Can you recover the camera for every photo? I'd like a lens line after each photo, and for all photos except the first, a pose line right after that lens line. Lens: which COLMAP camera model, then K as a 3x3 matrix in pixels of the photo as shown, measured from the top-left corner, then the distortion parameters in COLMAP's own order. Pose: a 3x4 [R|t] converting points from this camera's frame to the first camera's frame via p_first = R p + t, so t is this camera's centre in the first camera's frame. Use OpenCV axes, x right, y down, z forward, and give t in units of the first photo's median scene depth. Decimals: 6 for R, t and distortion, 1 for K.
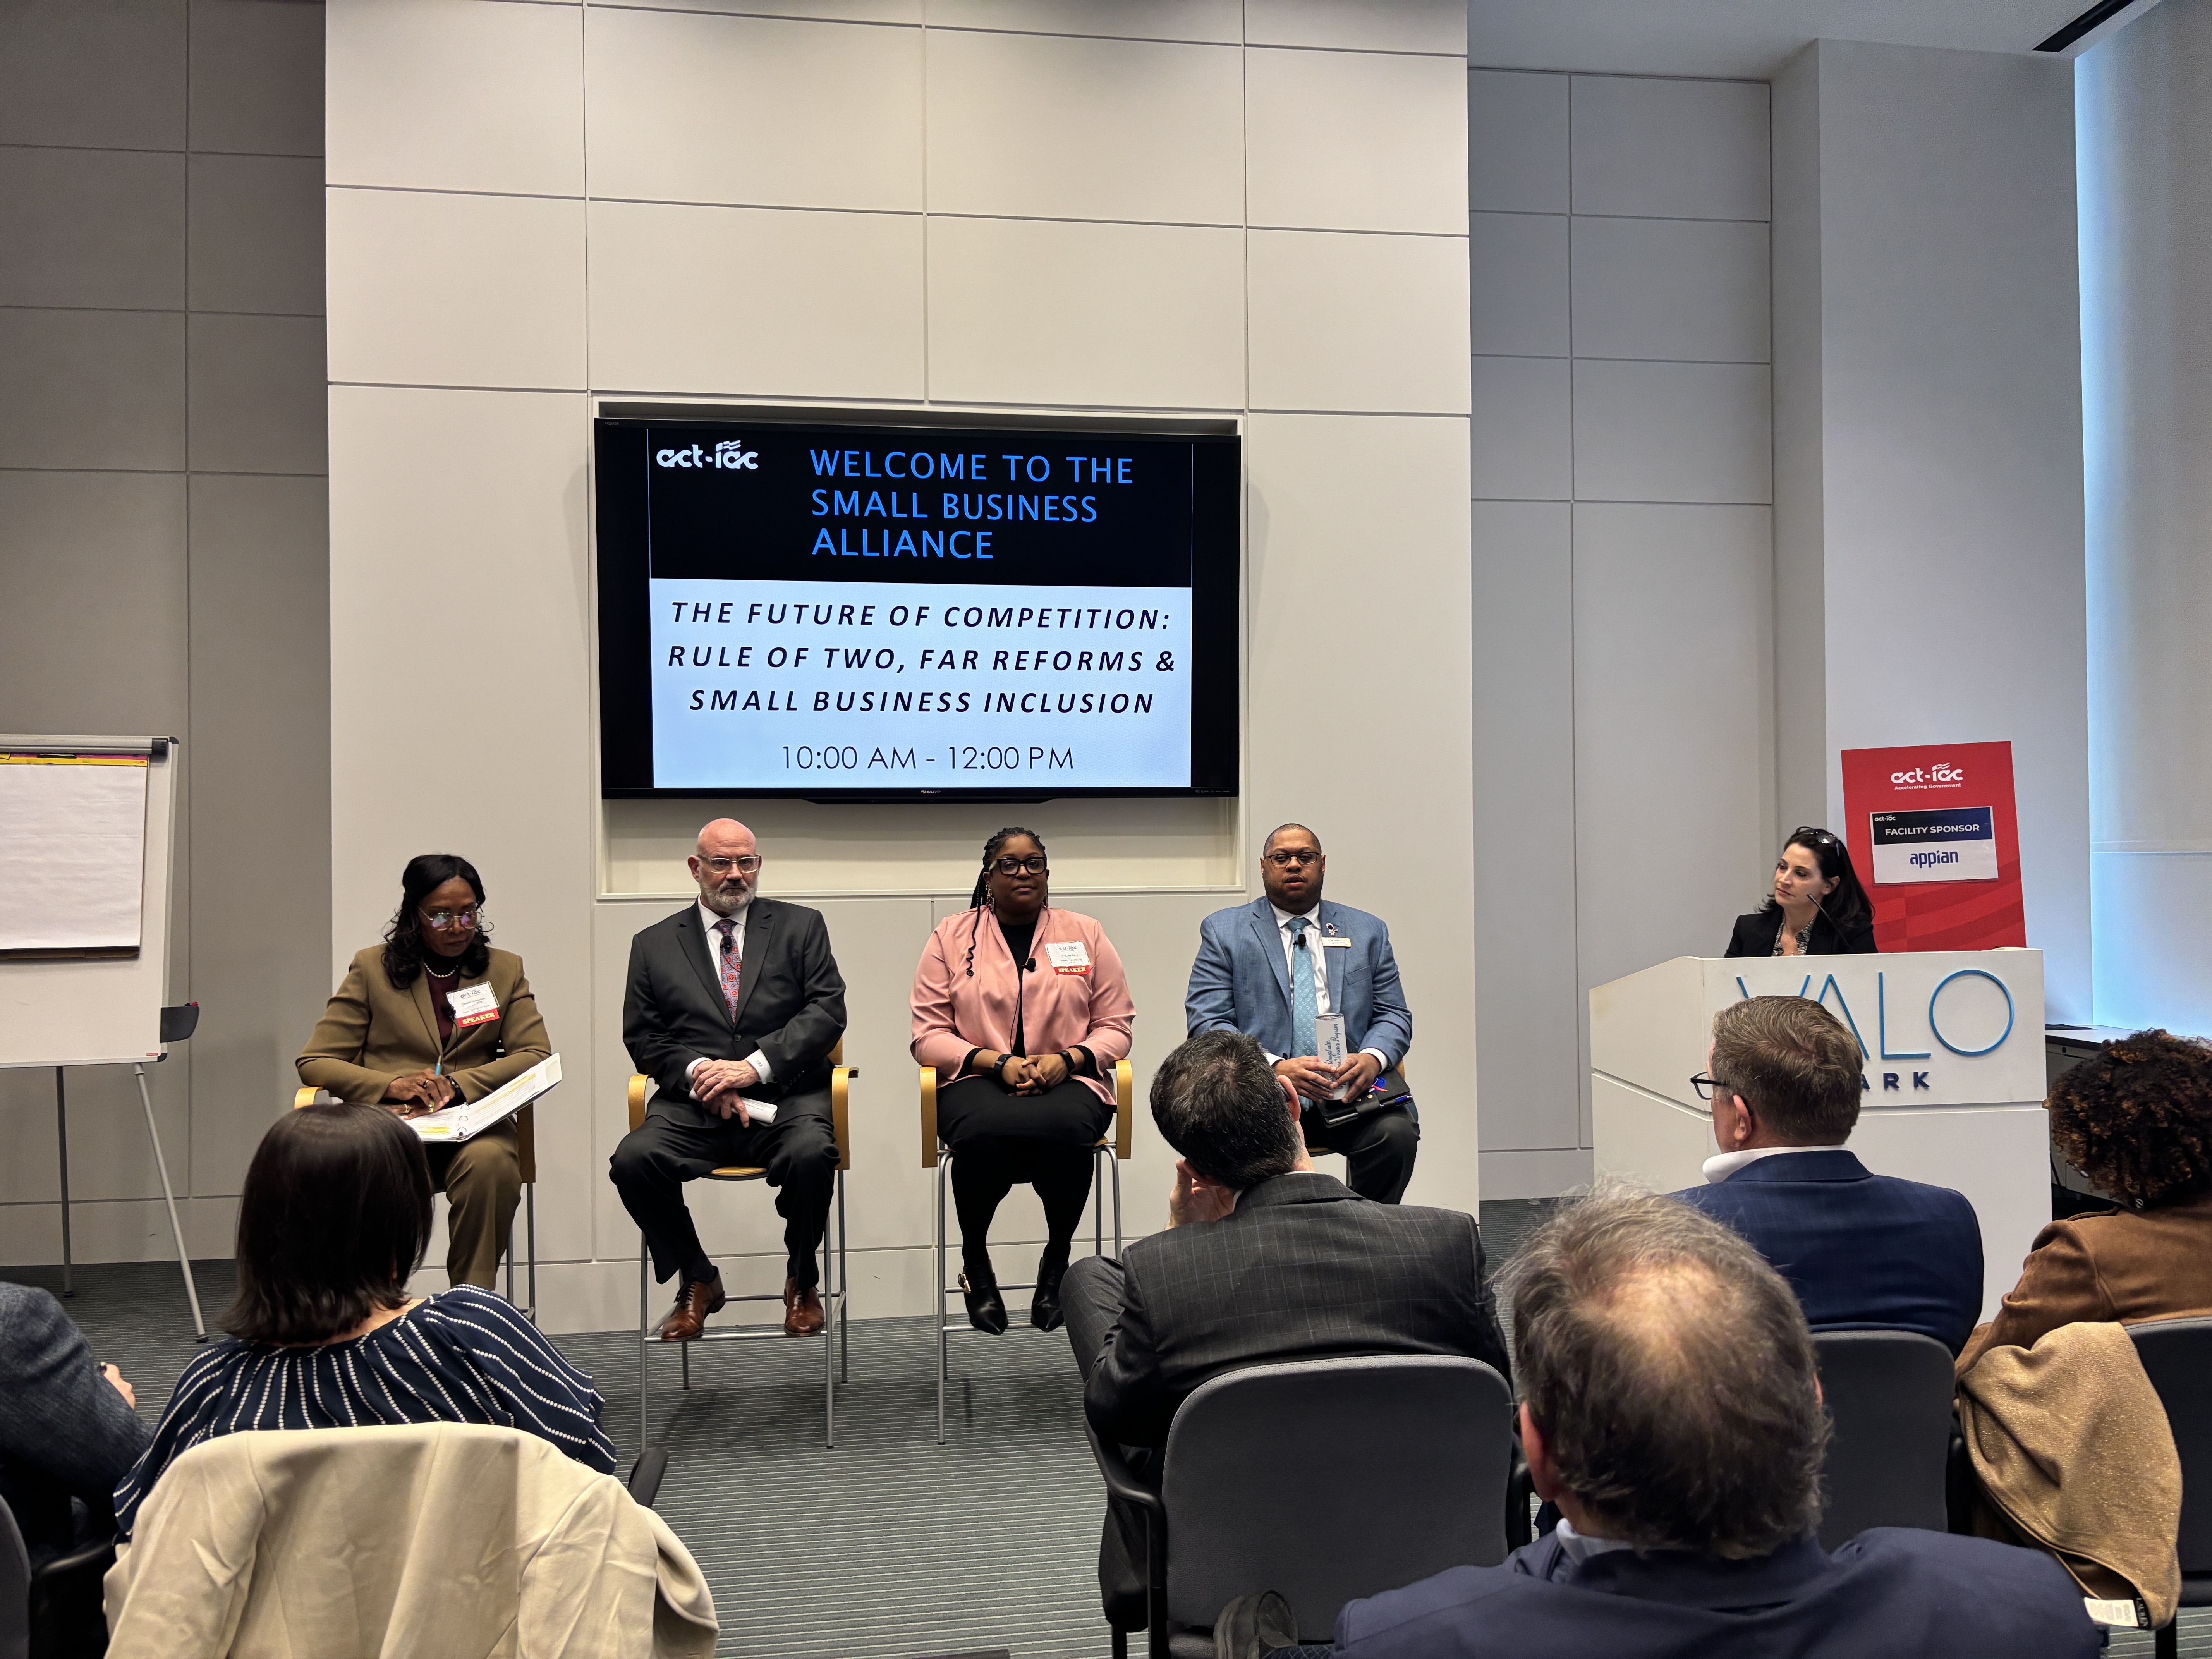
lens RADIAL K [[1679.4, 0, 1117.3], [0, 1679.4, 841.1], [0, 0, 1]] dist [0.081201, -0.075693]
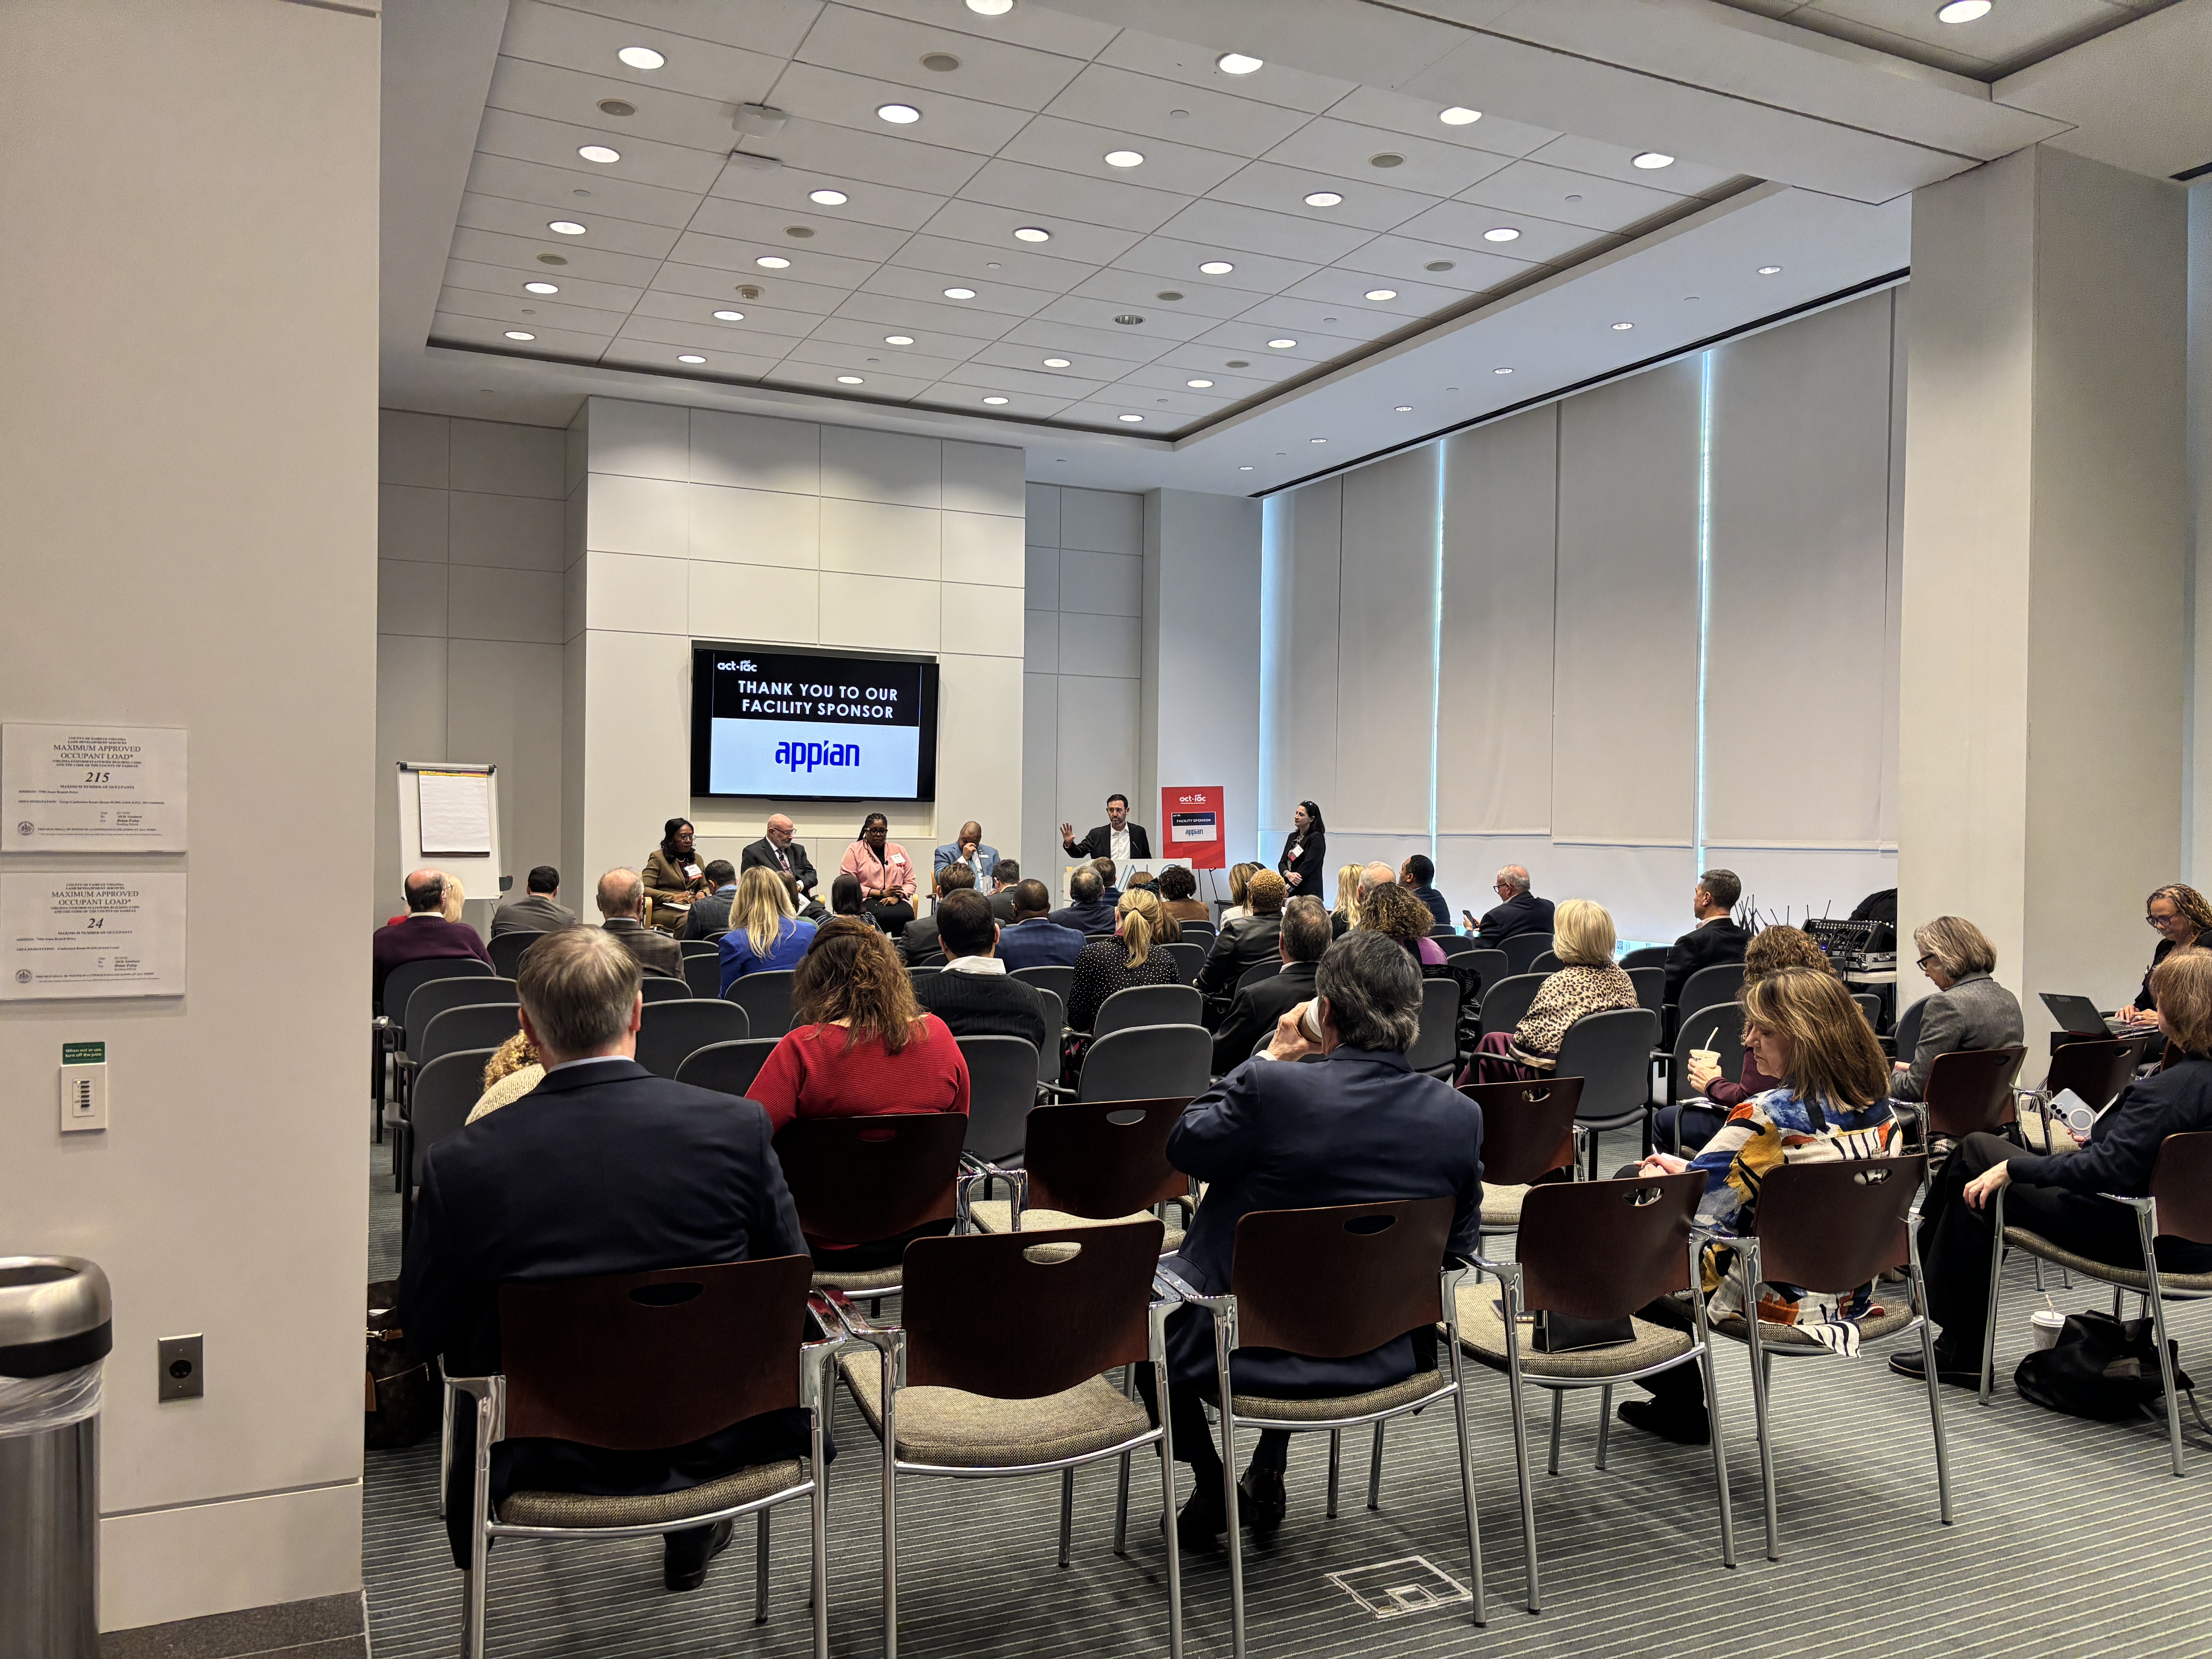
lens RADIAL K [[1679.4, 0, 1117.3], [0, 1679.4, 841.1], [0, 0, 1]] dist [0.081201, -0.075693]
pose [[0.951705, 0.020322, 0.306340, -0.464824], [-0.026925, 0.999487, 0.017346, -0.019952], [-0.305831, -0.024756, 0.951764, -1.591024]]
